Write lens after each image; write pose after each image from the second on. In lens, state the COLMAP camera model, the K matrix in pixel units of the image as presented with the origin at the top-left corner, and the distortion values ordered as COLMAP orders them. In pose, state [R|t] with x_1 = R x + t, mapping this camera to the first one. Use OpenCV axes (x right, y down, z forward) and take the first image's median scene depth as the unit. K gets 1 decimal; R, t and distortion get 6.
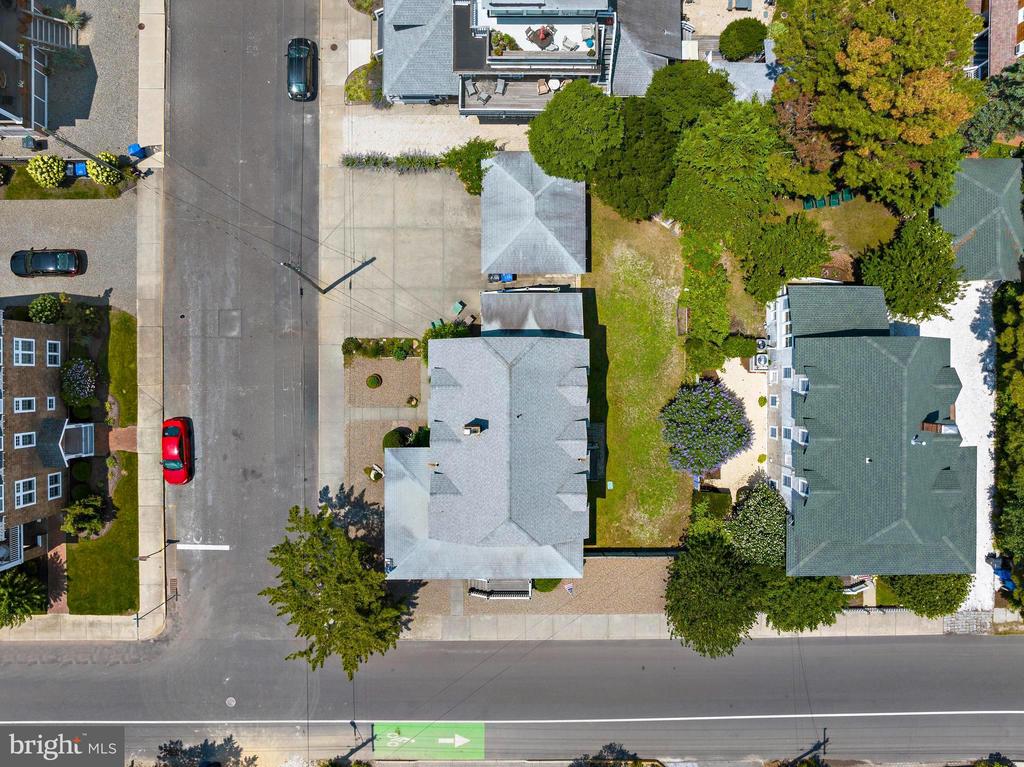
lens RADIAL K [[715.4, 0, 512.0], [0, 715.4, 383.5], [0, 0, 1]] dist [-0.033912, -0.001227]
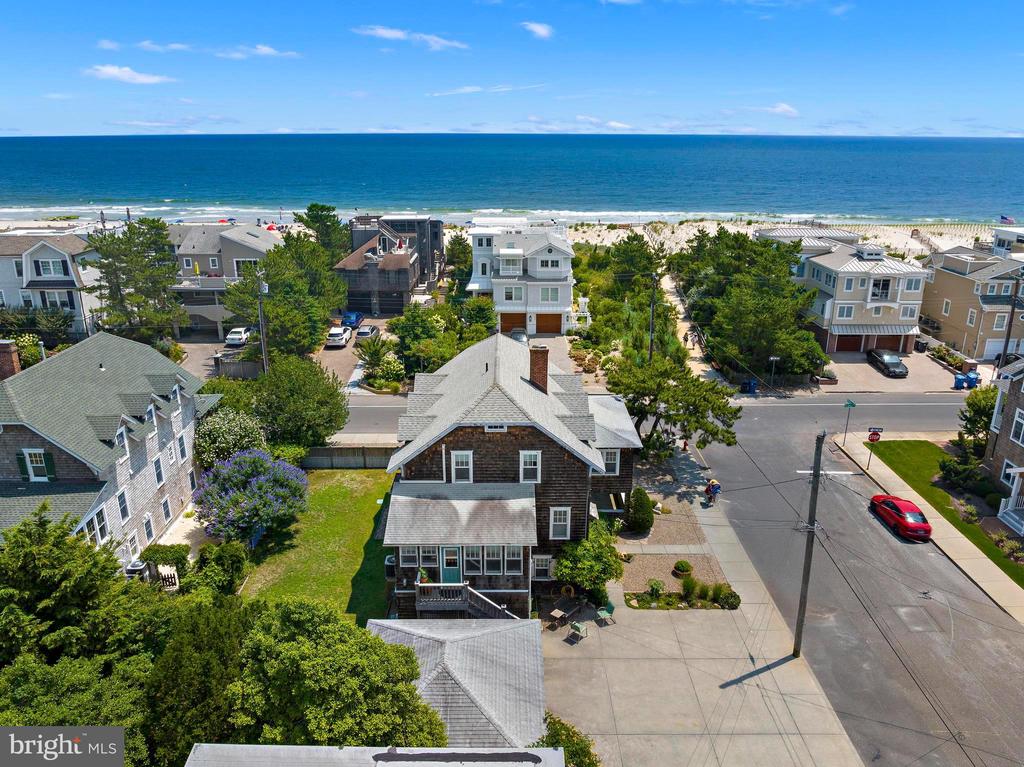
lens RADIAL K [[739.5, 0, 512.0], [0, 739.5, 383.5], [0, 0, 1]] dist [-0.038864, -0.003393]
pose [[-0.999876, -0.001006, -0.015727, -0.007276], [-0.014361, -0.352732, 0.935614, -0.635745], [-0.006488, 0.935724, 0.352674, 0.556873]]
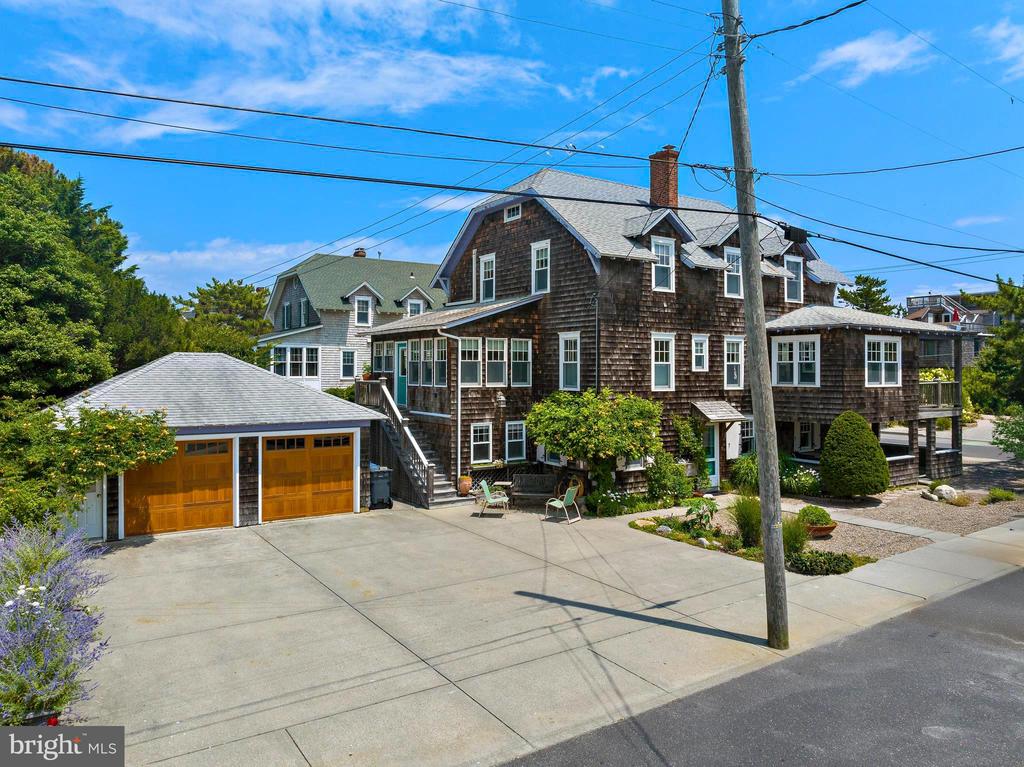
lens RADIAL K [[715.4, 0, 512.0], [0, 715.4, 383.5], [0, 0, 1]] dist [-0.033912, -0.001227]
pose [[-0.560060, -0.020936, 0.828187, -0.388651], [0.828010, -0.046806, 0.558757, -0.302851], [0.027066, 0.998685, 0.043550, 0.912703]]
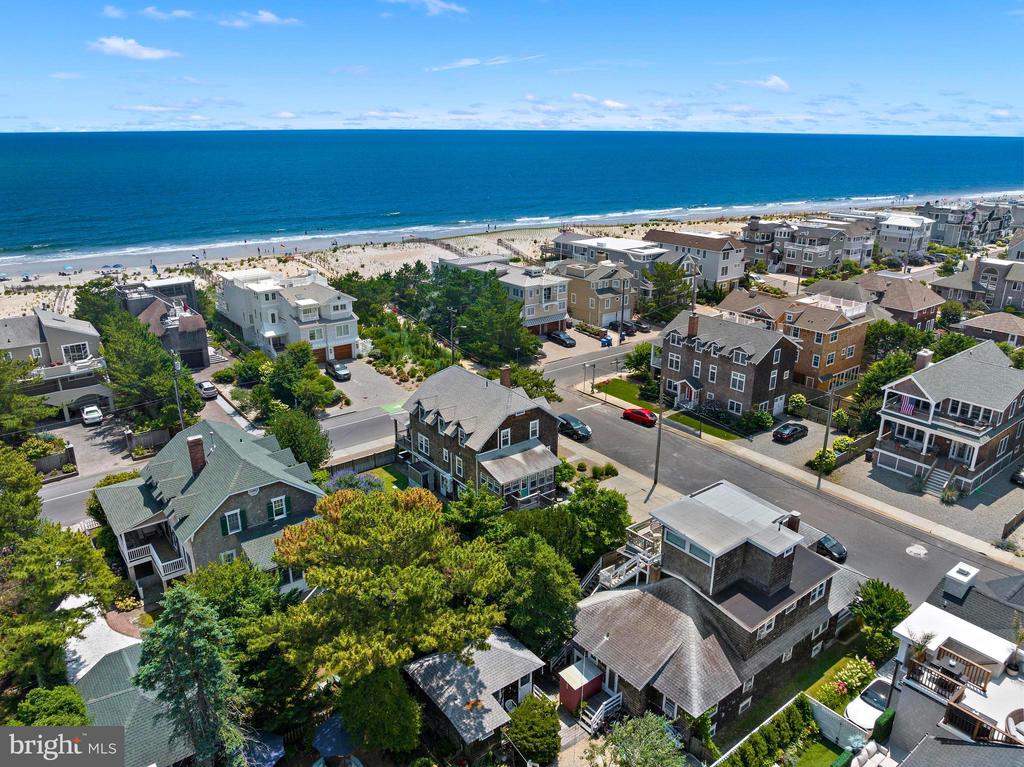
lens RADIAL K [[715.4, 0, 512.0], [0, 715.4, 383.5], [0, 0, 1]] dist [-0.033912, -0.001227]
pose [[-0.785194, 0.200422, -0.585919, 0.696774], [-0.618651, -0.295473, 0.727988, -0.884373], [-0.027219, 0.934091, 0.355995, 0.353509]]
